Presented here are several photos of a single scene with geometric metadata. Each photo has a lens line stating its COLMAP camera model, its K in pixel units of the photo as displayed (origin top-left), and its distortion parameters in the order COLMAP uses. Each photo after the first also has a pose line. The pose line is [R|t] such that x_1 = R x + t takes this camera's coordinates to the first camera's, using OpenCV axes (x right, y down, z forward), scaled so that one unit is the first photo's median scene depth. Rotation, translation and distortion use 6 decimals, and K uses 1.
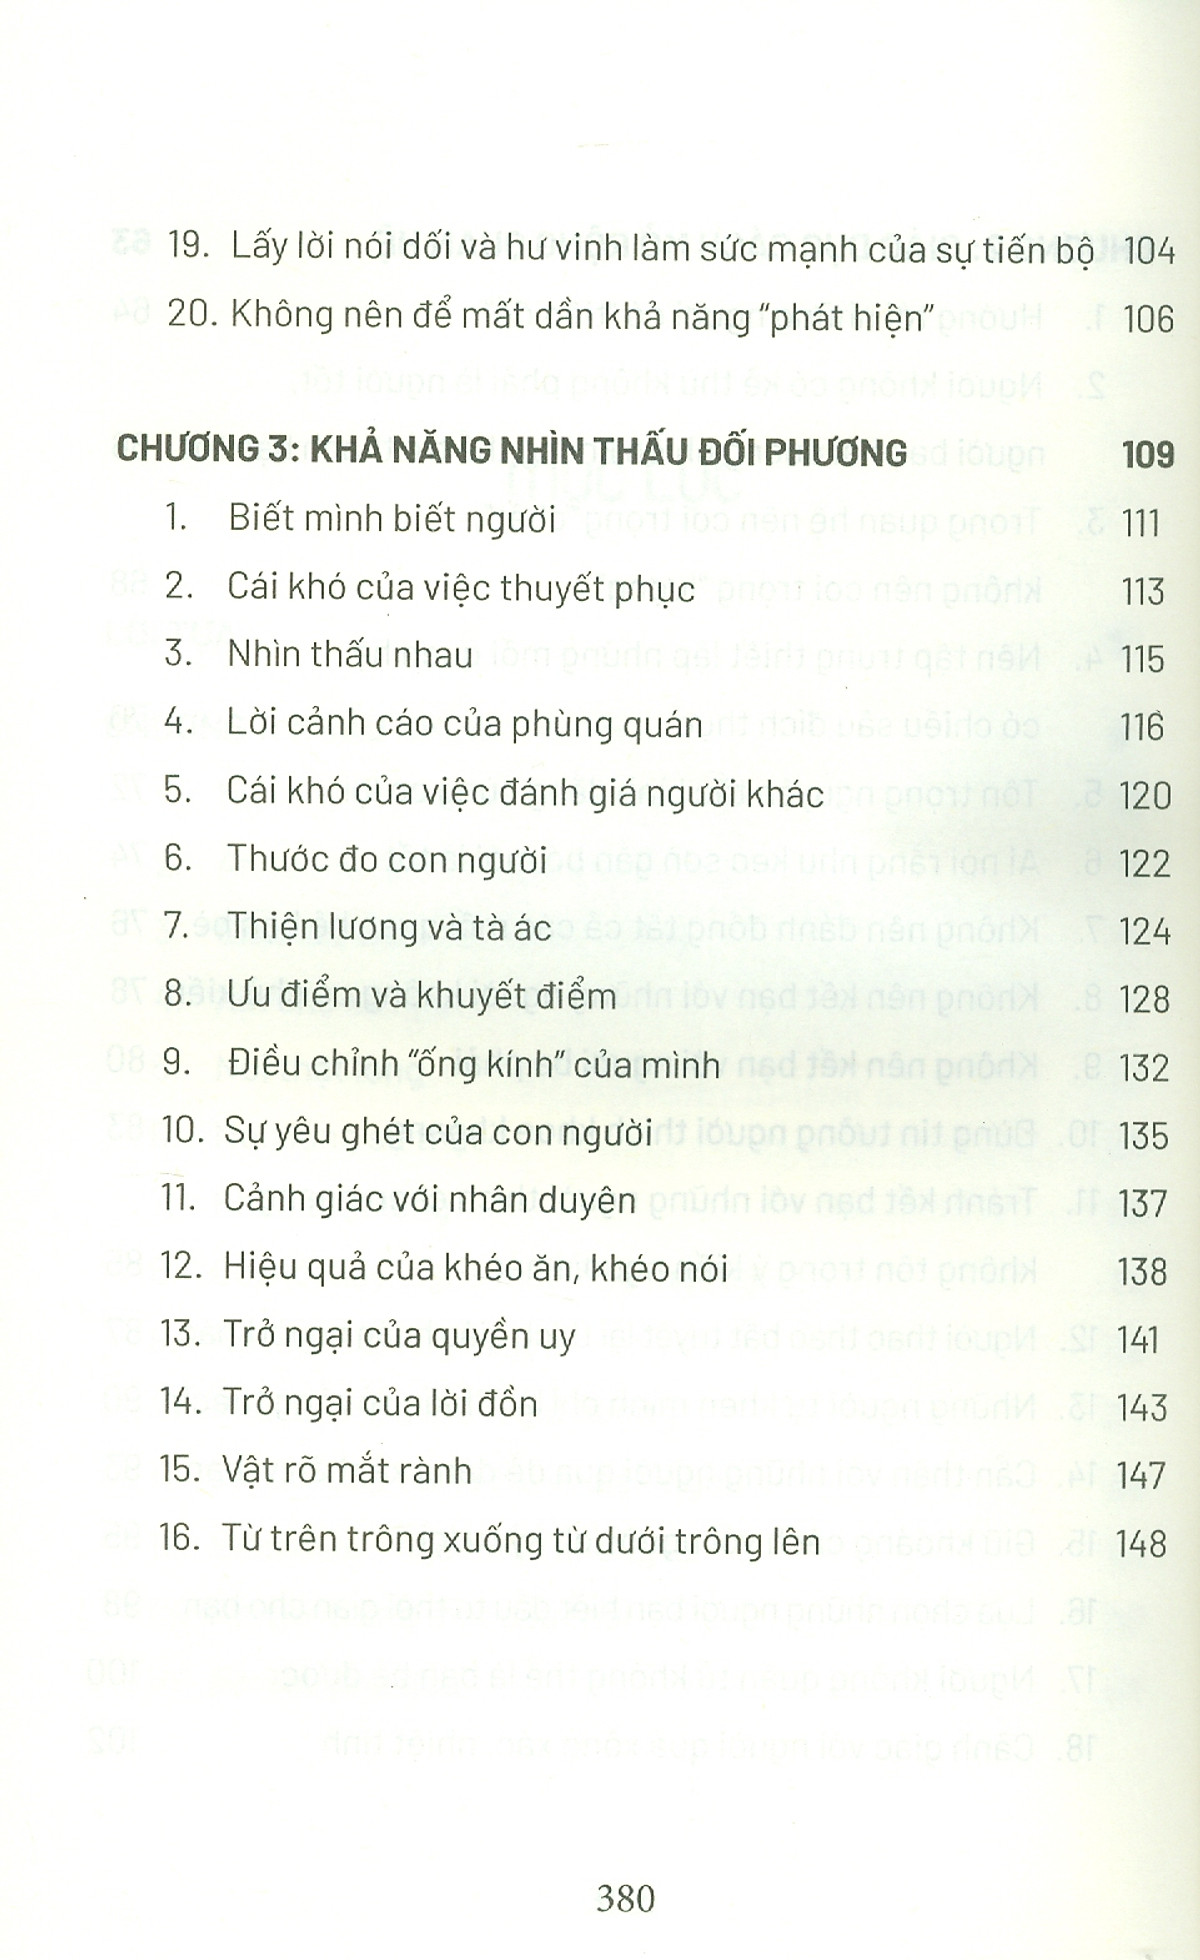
lens RADIAL K [[793.7, 0, 600.0], [0, 793.7, 980.0], [0, 0, 1]] dist [-0.000381, 0.000138]
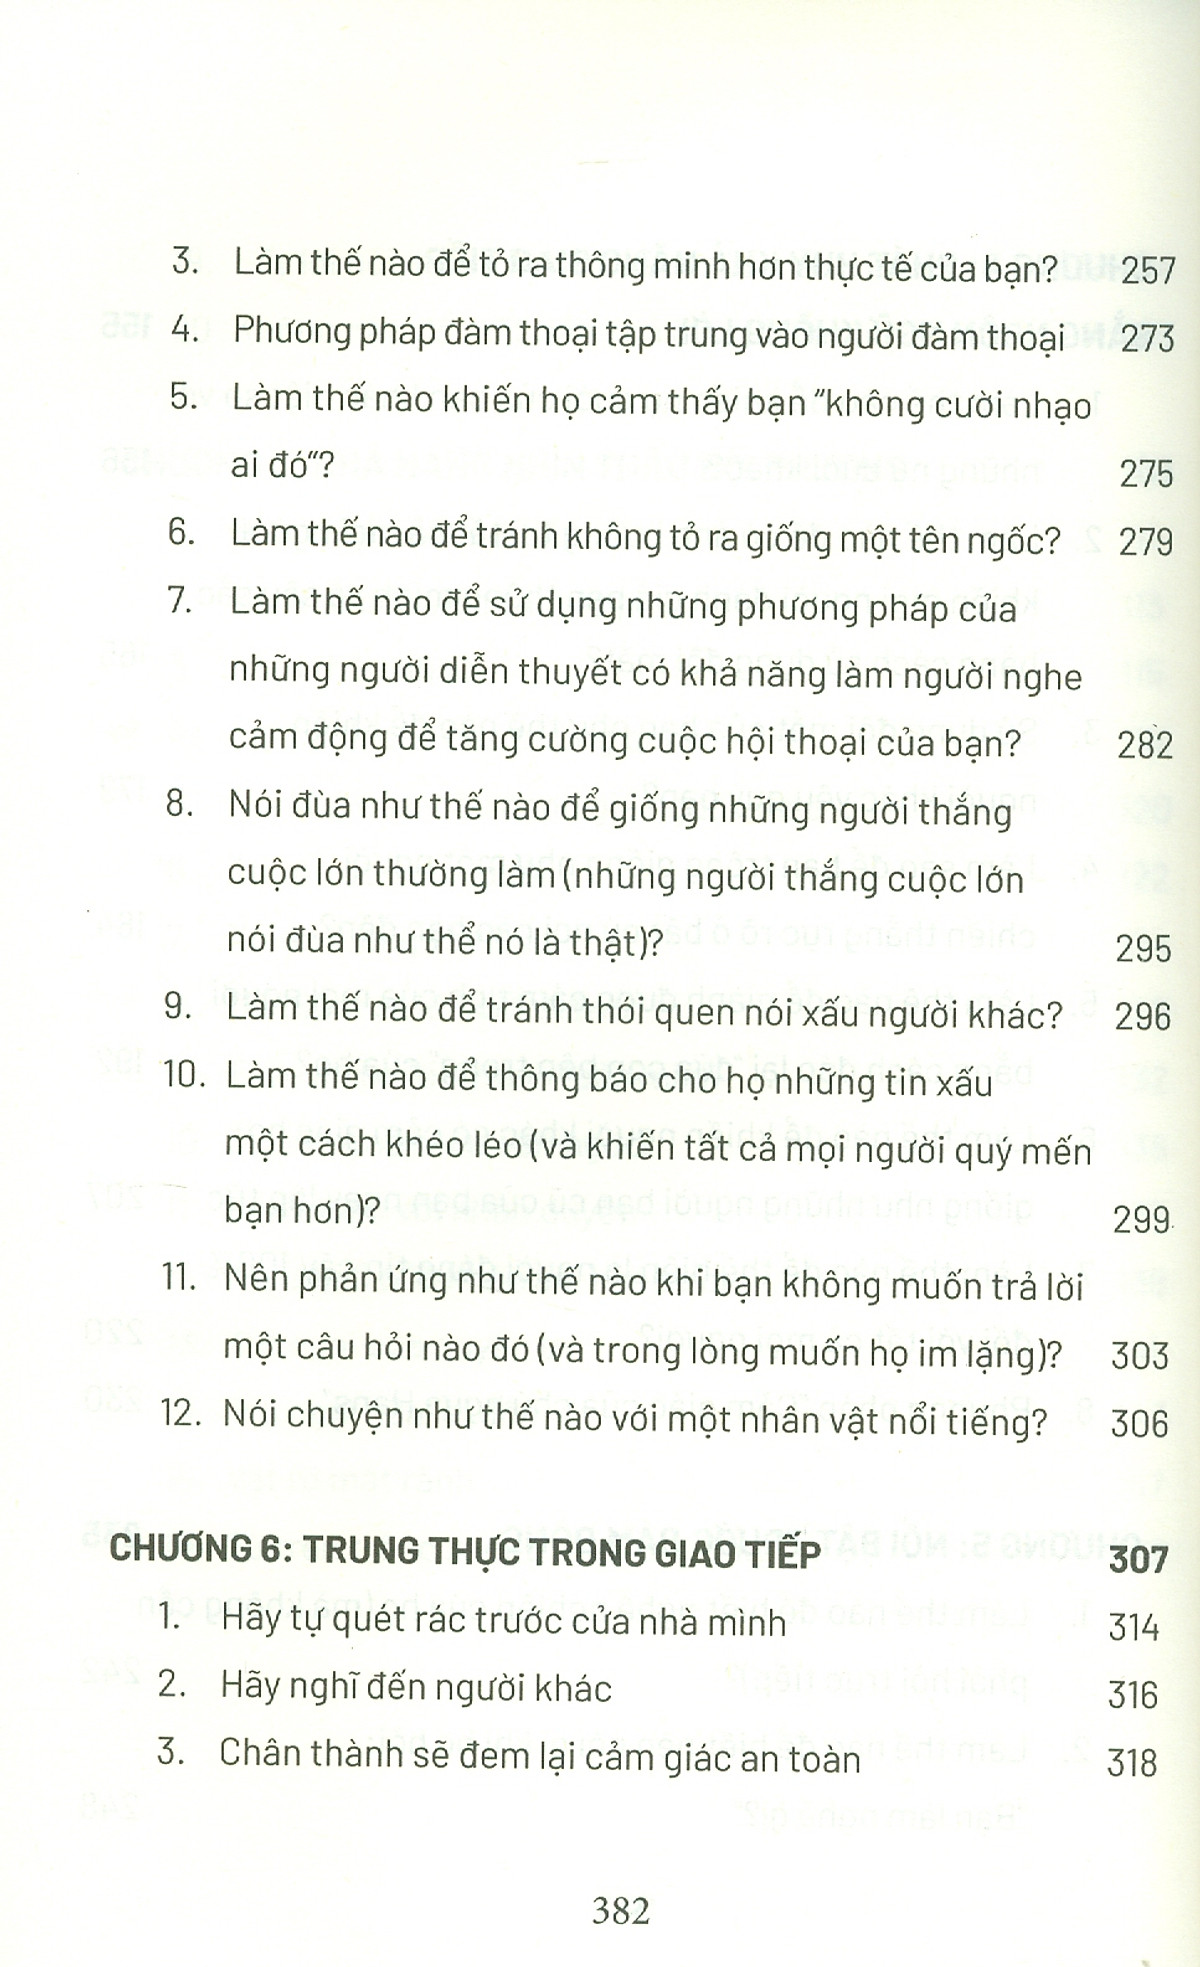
lens RADIAL K [[790.7, 0, 598.2], [0, 790.7, 993.5], [0, 0, 1]] dist [0.000334, -0.000264]
pose [[0.999992, 0.003867, -0.000675, -0.146568], [-0.003868, 0.999992, -0.001049, -0.001146], [0.000671, 0.001051, 0.999999, -0.000005]]
